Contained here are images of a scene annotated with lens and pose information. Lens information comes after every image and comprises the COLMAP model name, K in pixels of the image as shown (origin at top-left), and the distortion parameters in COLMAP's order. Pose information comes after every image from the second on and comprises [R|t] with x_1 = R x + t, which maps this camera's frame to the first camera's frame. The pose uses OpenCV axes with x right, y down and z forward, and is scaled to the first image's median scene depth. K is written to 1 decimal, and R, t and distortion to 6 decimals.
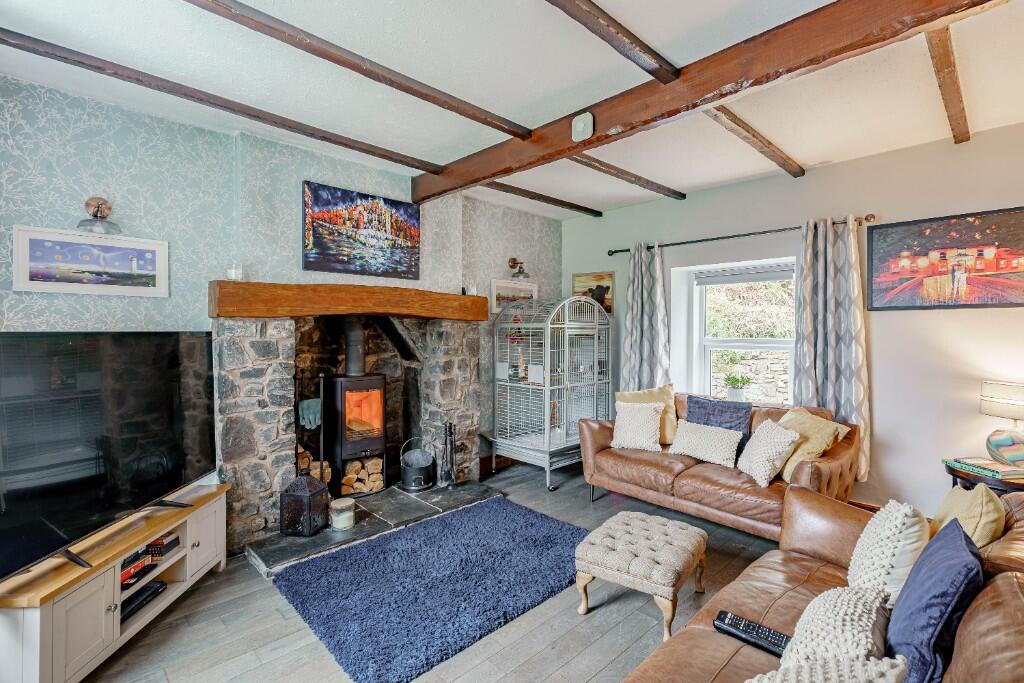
lens RADIAL K [[473.9, 0, 514.9], [0, 473.9, 335.1], [0, 0, 1]] dist [0.016662, -0.000169]
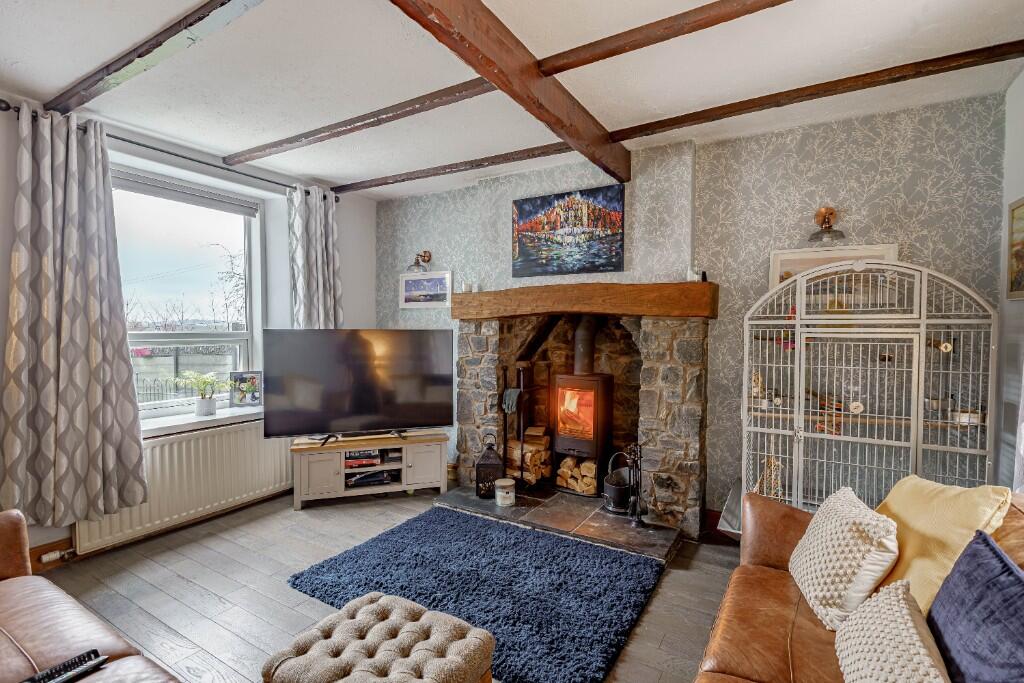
lens RADIAL K [[495.3, 0, 511.5], [0, 495.3, 338.9], [0, 0, 1]] dist [-0.001445, -0.000563]
pose [[0.252675, 0.026111, -0.967199, 0.673003], [-0.007515, 0.999659, 0.025025, -0.015224], [0.967522, 0.000945, 0.252785, 0.629135]]
